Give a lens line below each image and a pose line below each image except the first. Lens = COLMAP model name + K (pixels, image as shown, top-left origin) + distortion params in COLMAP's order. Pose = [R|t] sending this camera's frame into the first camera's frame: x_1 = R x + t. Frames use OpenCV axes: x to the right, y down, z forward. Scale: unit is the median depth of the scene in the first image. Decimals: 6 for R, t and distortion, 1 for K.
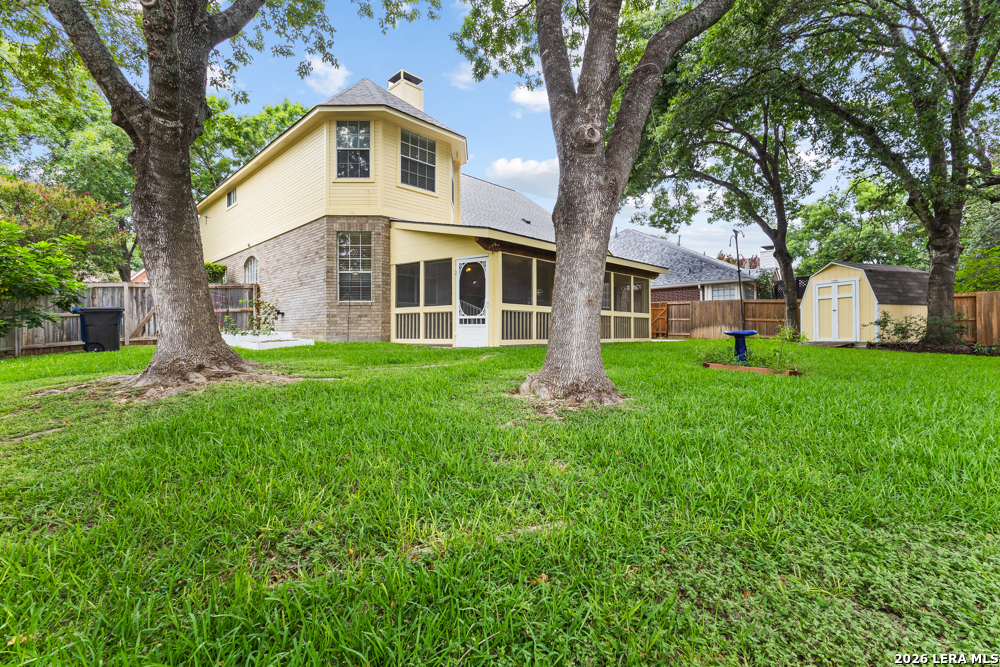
lens RADIAL K [[468.3, 0, 503.5], [0, 468.3, 346.1], [0, 0, 1]] dist [0.000465, 0.000328]
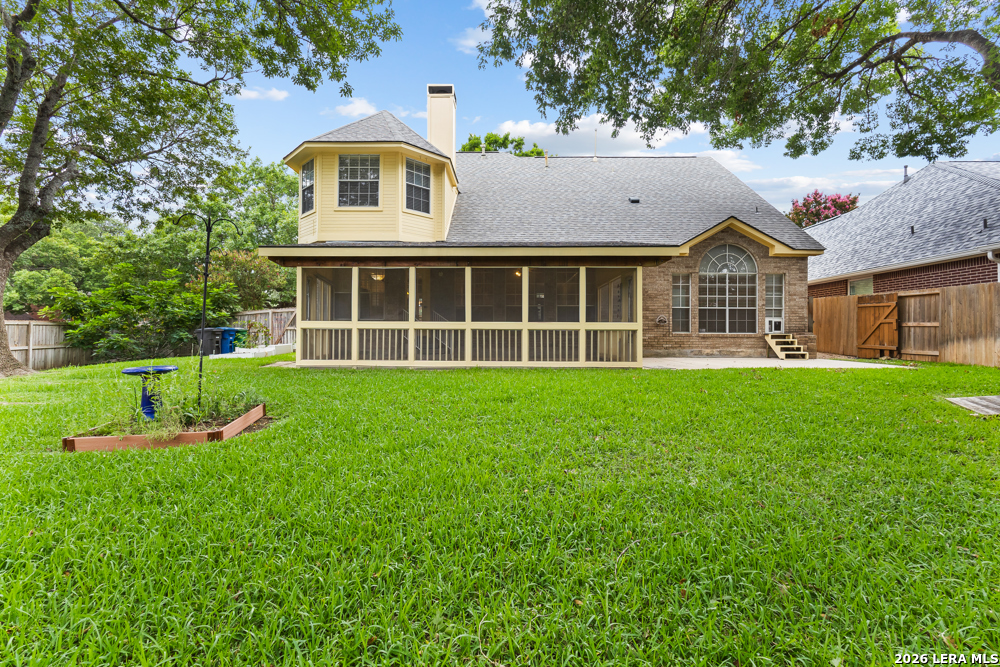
lens RADIAL K [[468.3, 0, 503.5], [0, 468.3, 346.1], [0, 0, 1]] dist [0.000465, 0.000328]
pose [[0.695261, 0.001770, -0.718755, 0.573610], [-0.014719, 0.999822, -0.011776, -0.026429], [0.718607, 0.018767, 0.695164, 0.402800]]
